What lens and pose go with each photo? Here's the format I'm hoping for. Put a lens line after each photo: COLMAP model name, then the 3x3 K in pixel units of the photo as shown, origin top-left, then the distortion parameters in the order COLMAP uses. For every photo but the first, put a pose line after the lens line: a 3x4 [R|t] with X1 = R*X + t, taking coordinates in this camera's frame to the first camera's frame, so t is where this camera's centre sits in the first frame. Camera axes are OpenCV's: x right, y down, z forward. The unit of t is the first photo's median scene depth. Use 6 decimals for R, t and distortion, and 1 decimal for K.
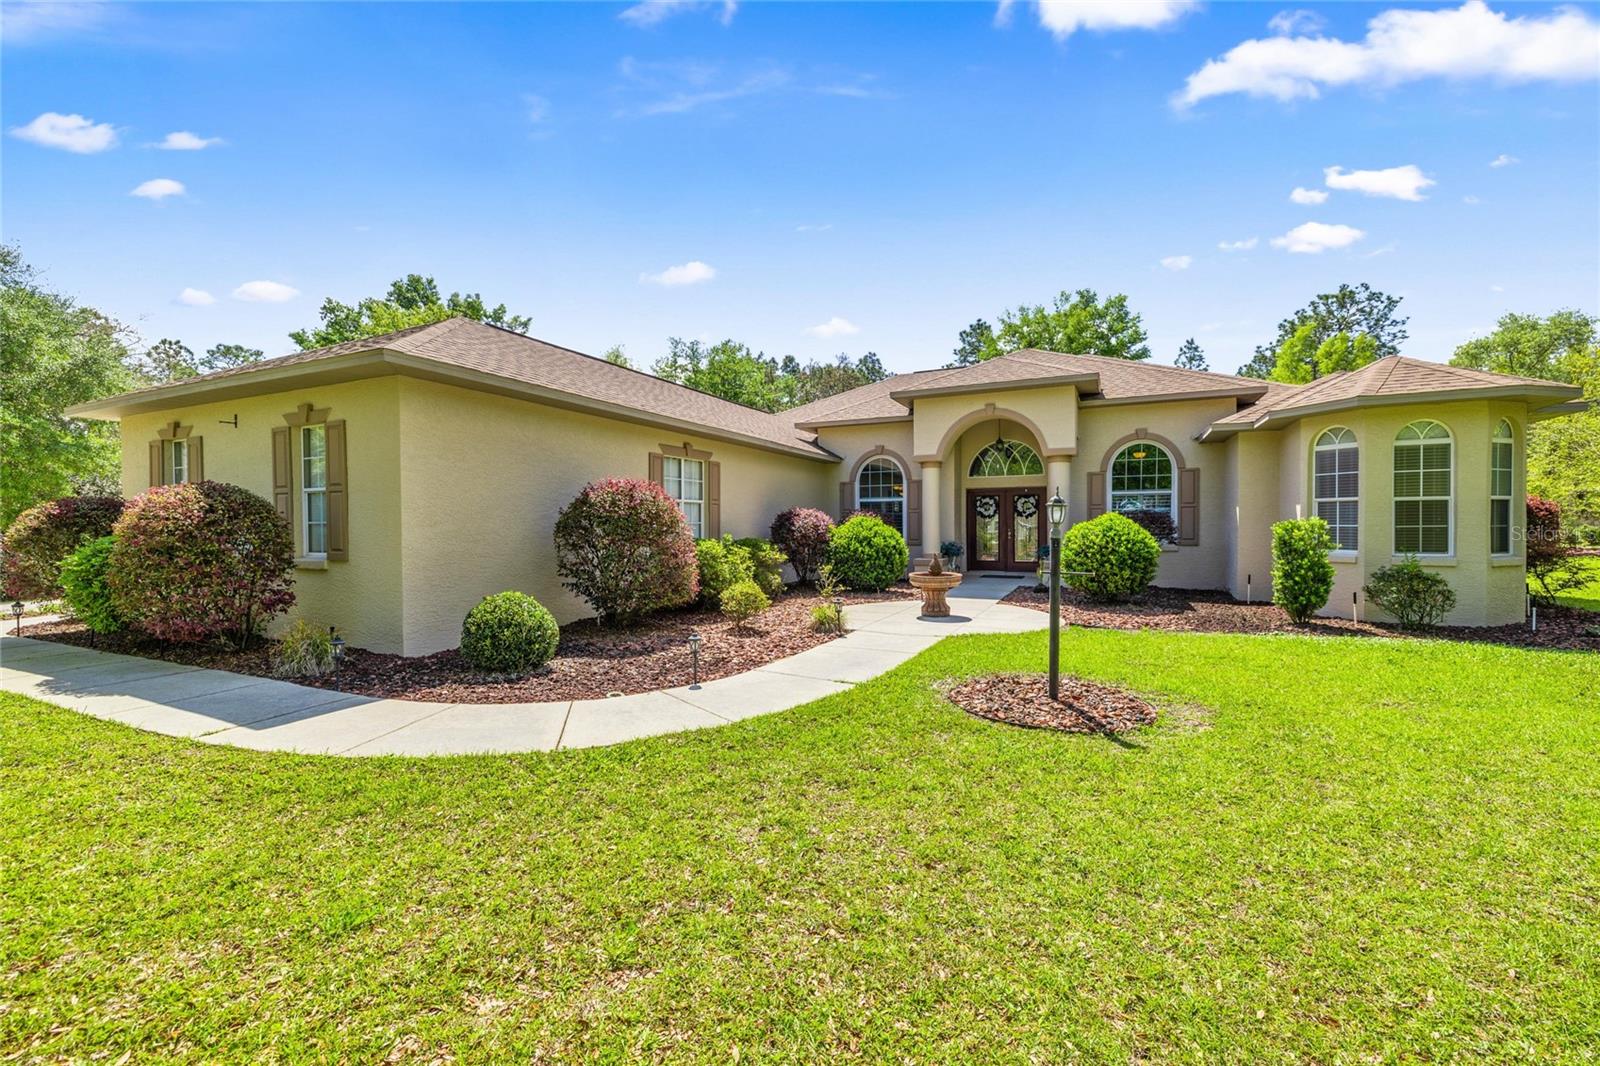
lens RADIAL K [[666.7, 0, 800.0], [0, 666.7, 533.0], [0, 0, 1]] dist [0.002101, 0.000196]
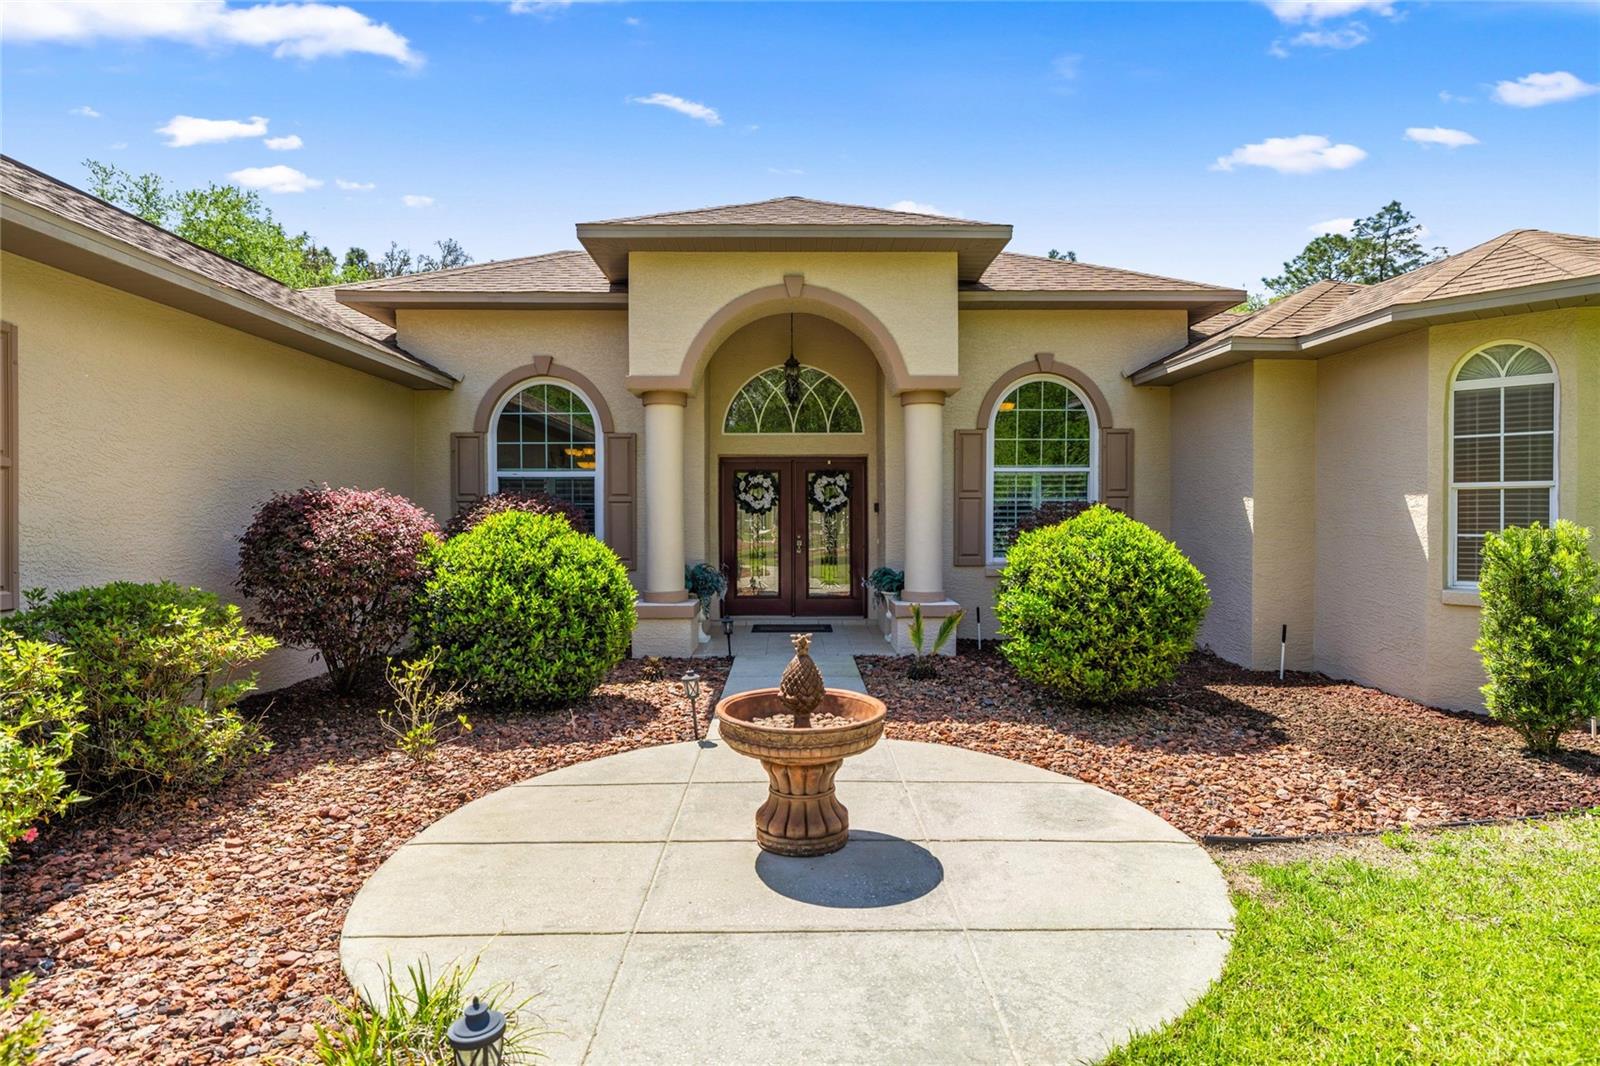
lens RADIAL K [[853.3, 0, 800.0], [0, 853.3, 533.0], [0, 0, 1]] dist [-0.003744, -0.000252]
pose [[0.898573, -0.006437, 0.438777, 0.022288], [0.003700, 0.999968, 0.007092, -0.014173], [-0.438808, -0.004749, 0.898568, 0.456047]]
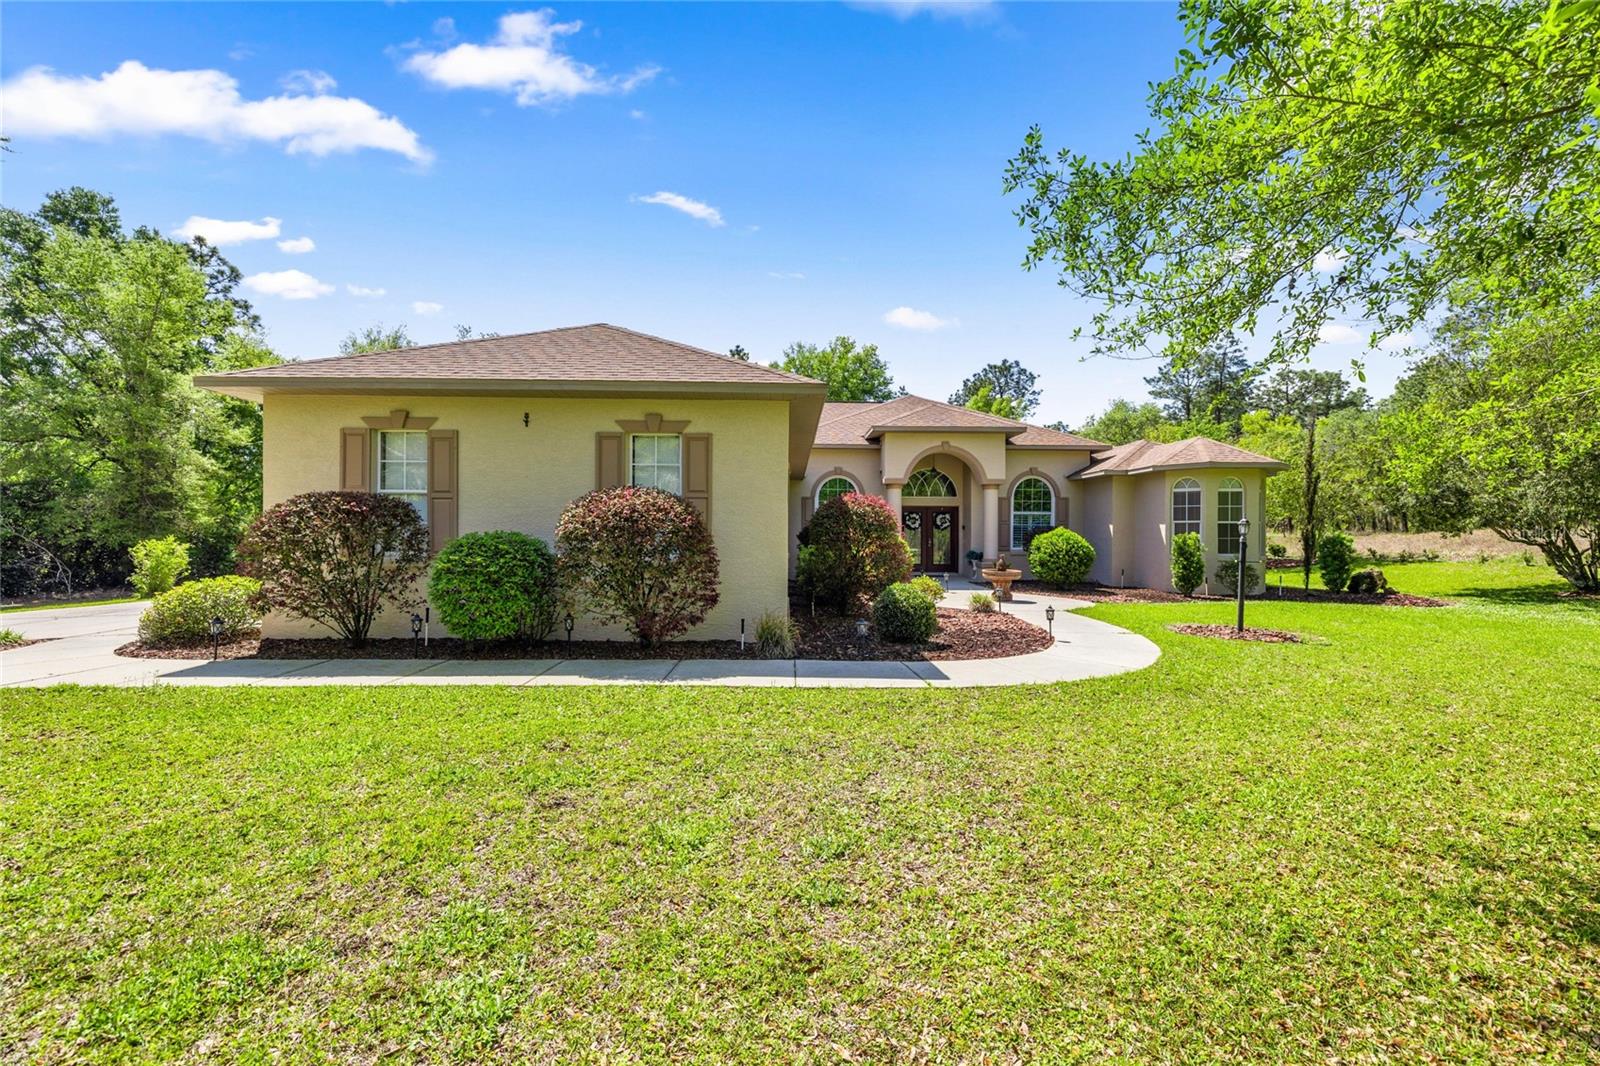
lens RADIAL K [[666.7, 0, 800.0], [0, 666.7, 533.0], [0, 0, 1]] dist [0.002101, 0.000196]
pose [[0.894509, 0.012727, 0.446868, -0.548806], [-0.005020, 0.999818, -0.018426, 0.008704], [-0.447021, 0.014239, 0.894410, -0.030082]]
